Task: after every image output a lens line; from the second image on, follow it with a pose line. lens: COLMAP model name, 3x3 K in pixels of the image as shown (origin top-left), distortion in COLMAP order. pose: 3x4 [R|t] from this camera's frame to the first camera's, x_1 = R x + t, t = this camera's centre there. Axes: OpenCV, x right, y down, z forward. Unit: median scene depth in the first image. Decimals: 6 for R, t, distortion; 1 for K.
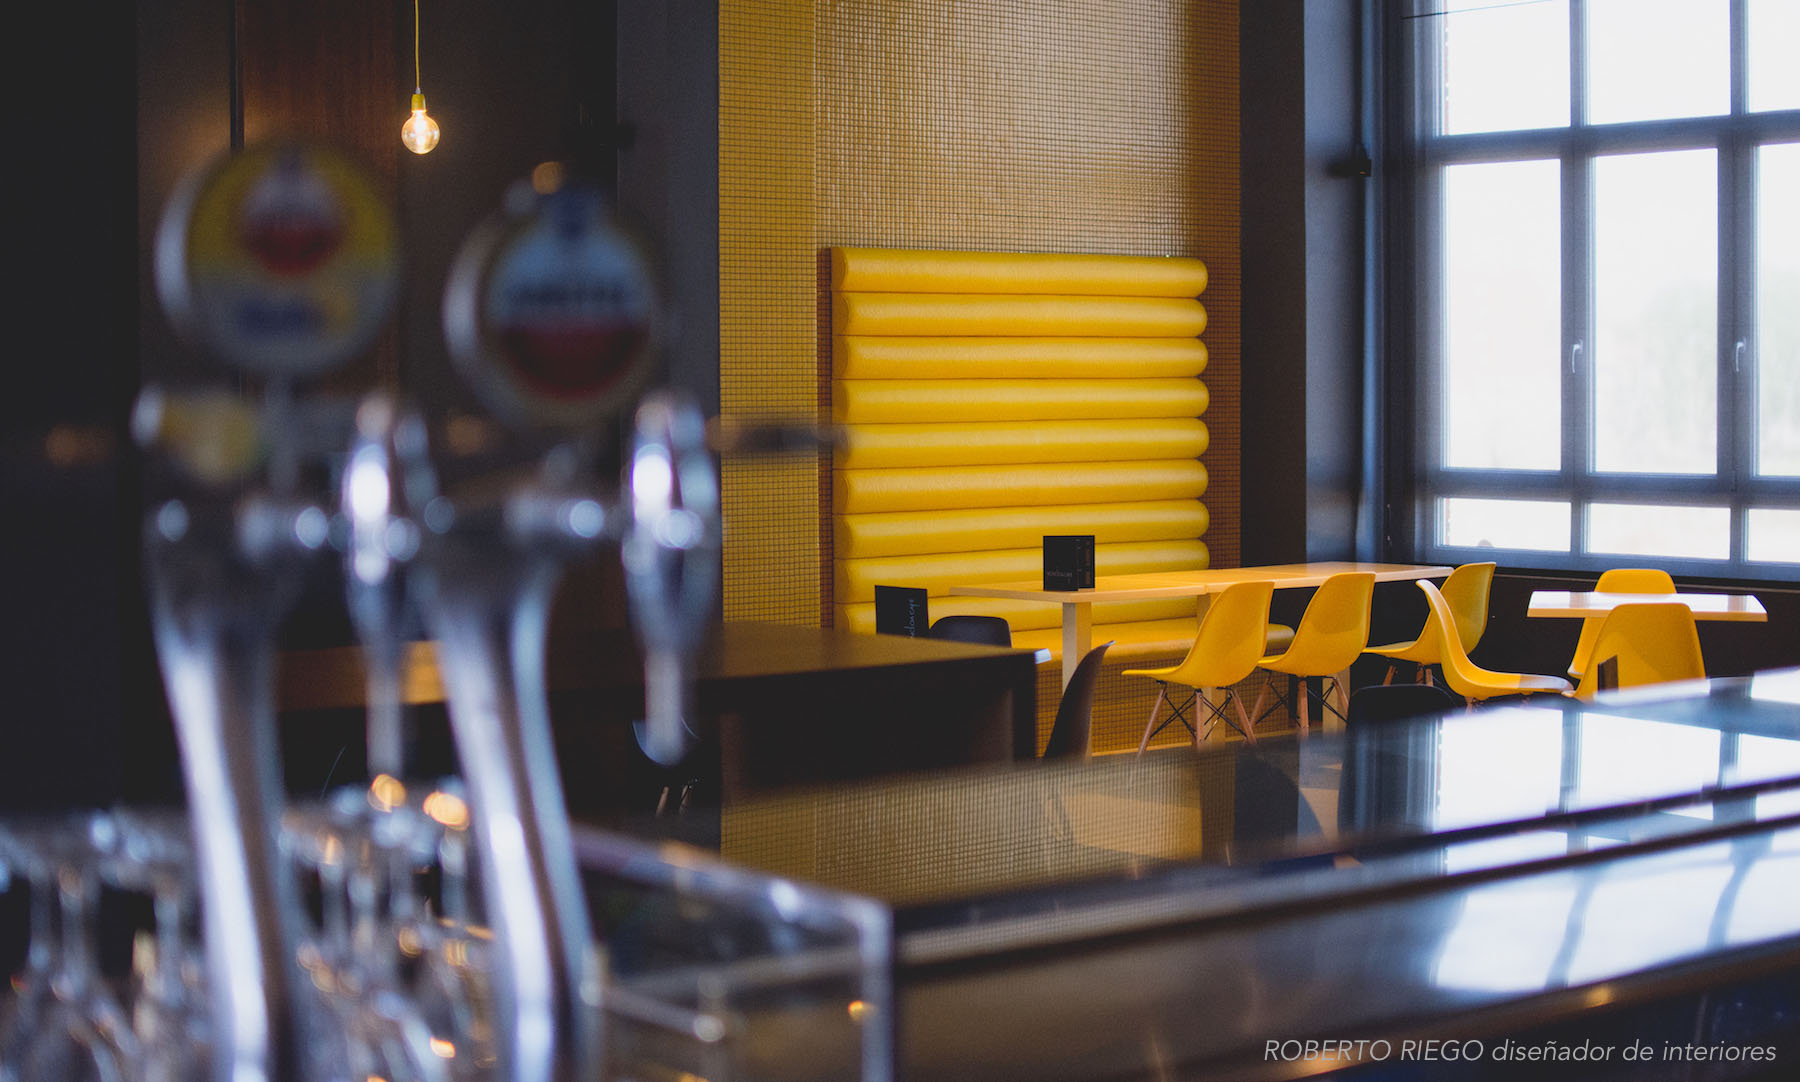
lens RADIAL K [[2782.5, 0, 904.3], [0, 2782.5, 541.8], [0, 0, 1]] dist [-0.225280, 0.000000]
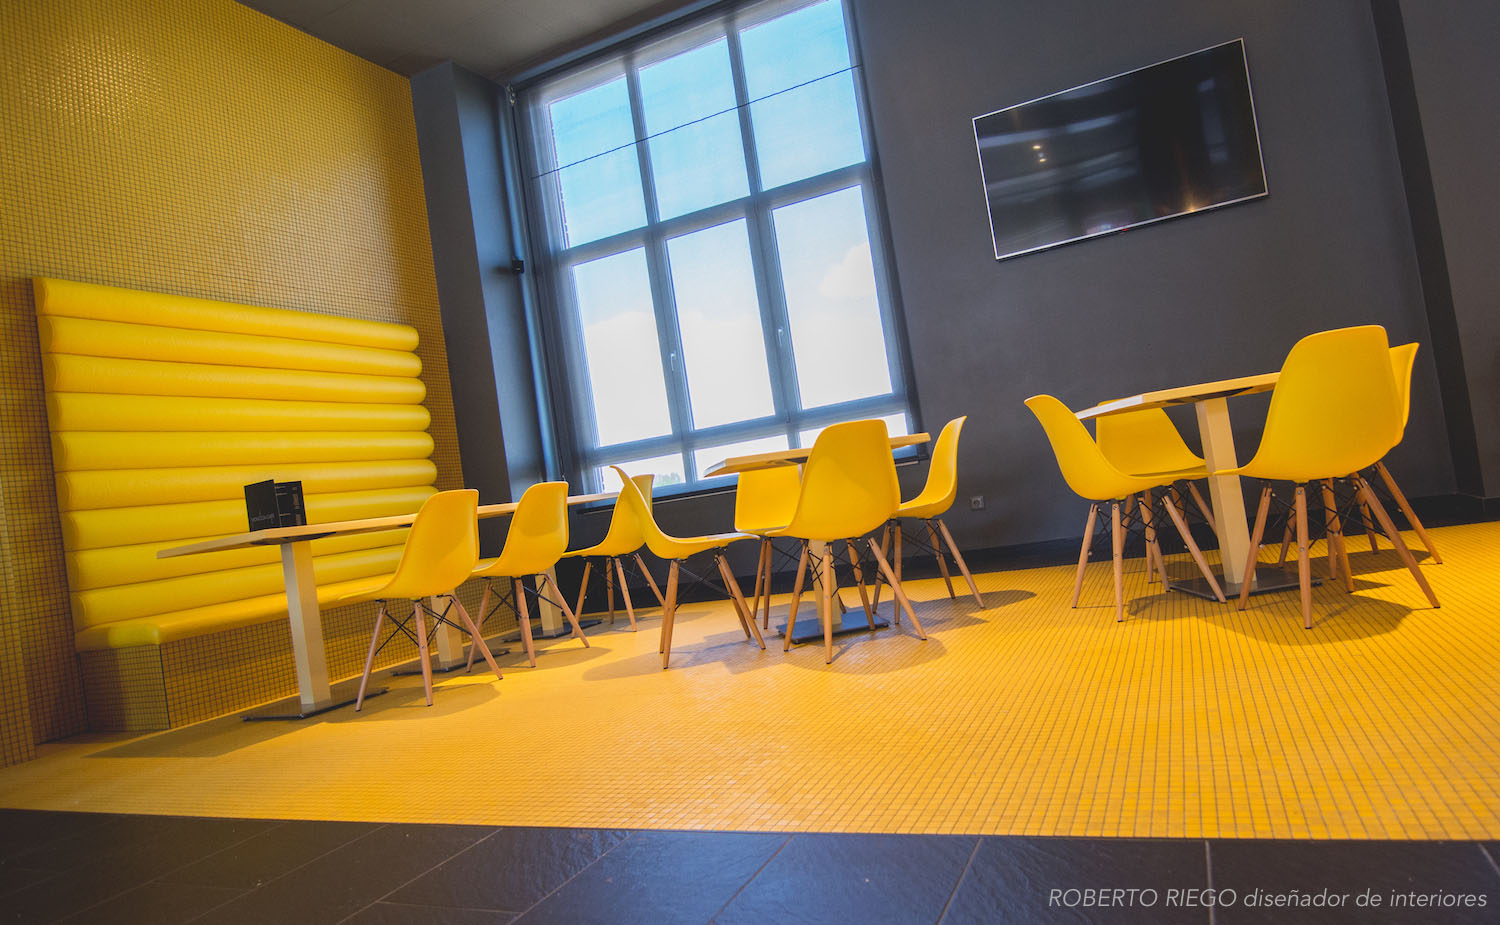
lens RADIAL K [[865.1, 0, 820.3], [0, 865.1, 470.4], [0, 0, 1]] dist [-0.002191, -0.000246]
pose [[0.878561, -0.116657, 0.463164, 0.079836], [0.165288, 0.984056, -0.065674, 0.043950], [-0.448118, 0.134254, 0.883836, 0.529466]]
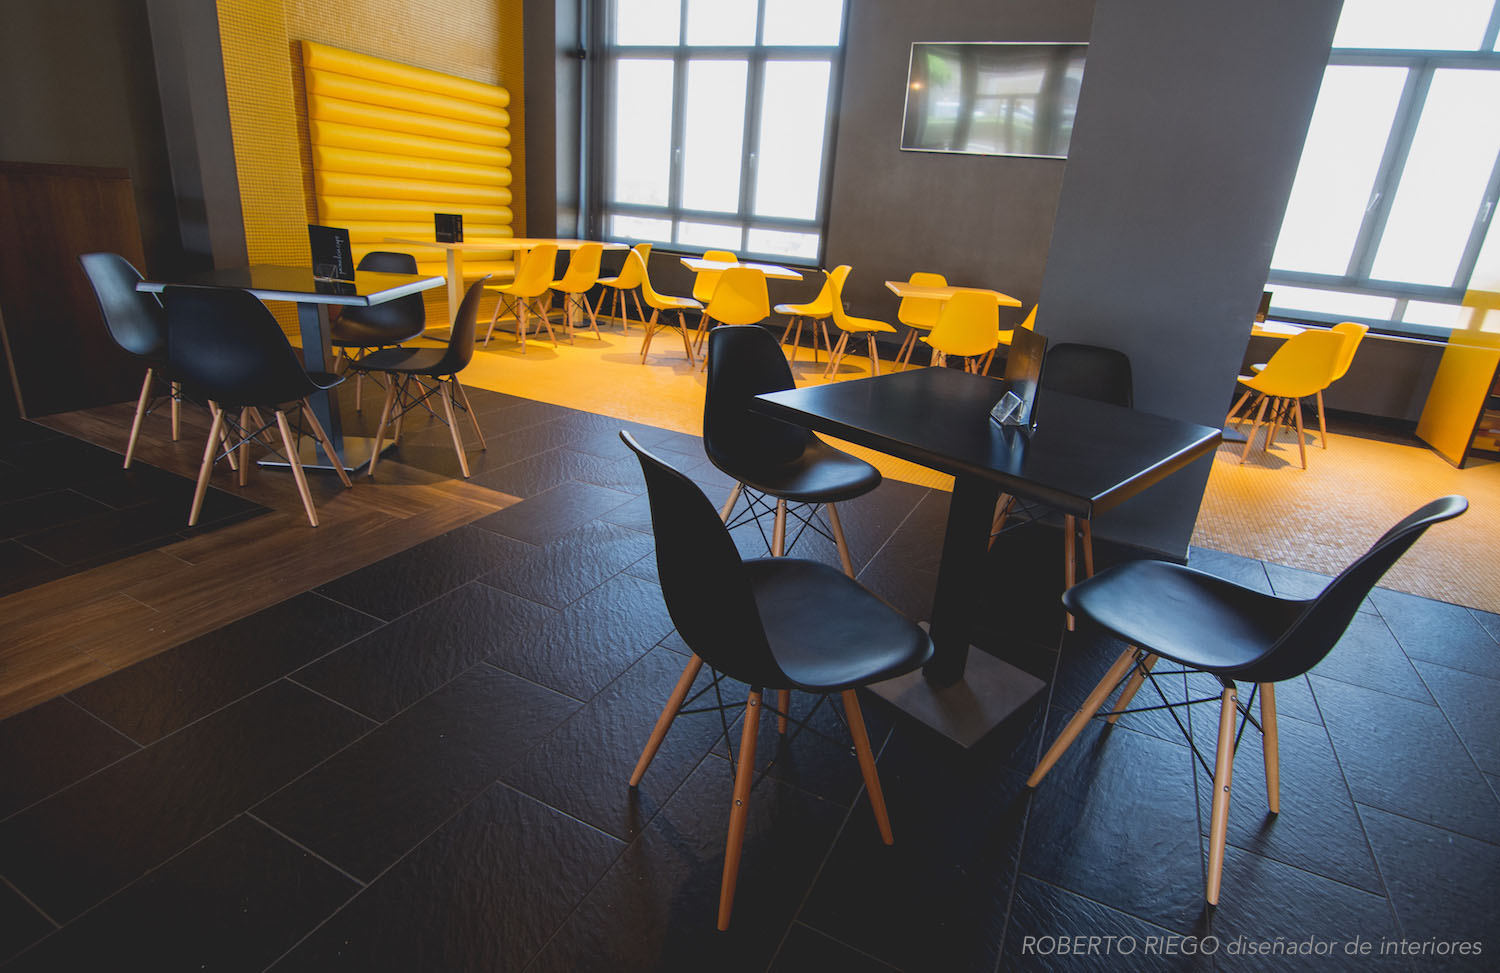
lens RADIAL K [[747.0, 0, 765.7], [0, 747.0, 492.6], [0, 0, 1]] dist [-0.017352, -0.003226]
pose [[0.898364, -0.072549, 0.433218, 0.016487], [-0.068333, 0.951176, 0.300990, 0.010349], [-0.433903, -0.300002, 0.849545, 0.345410]]
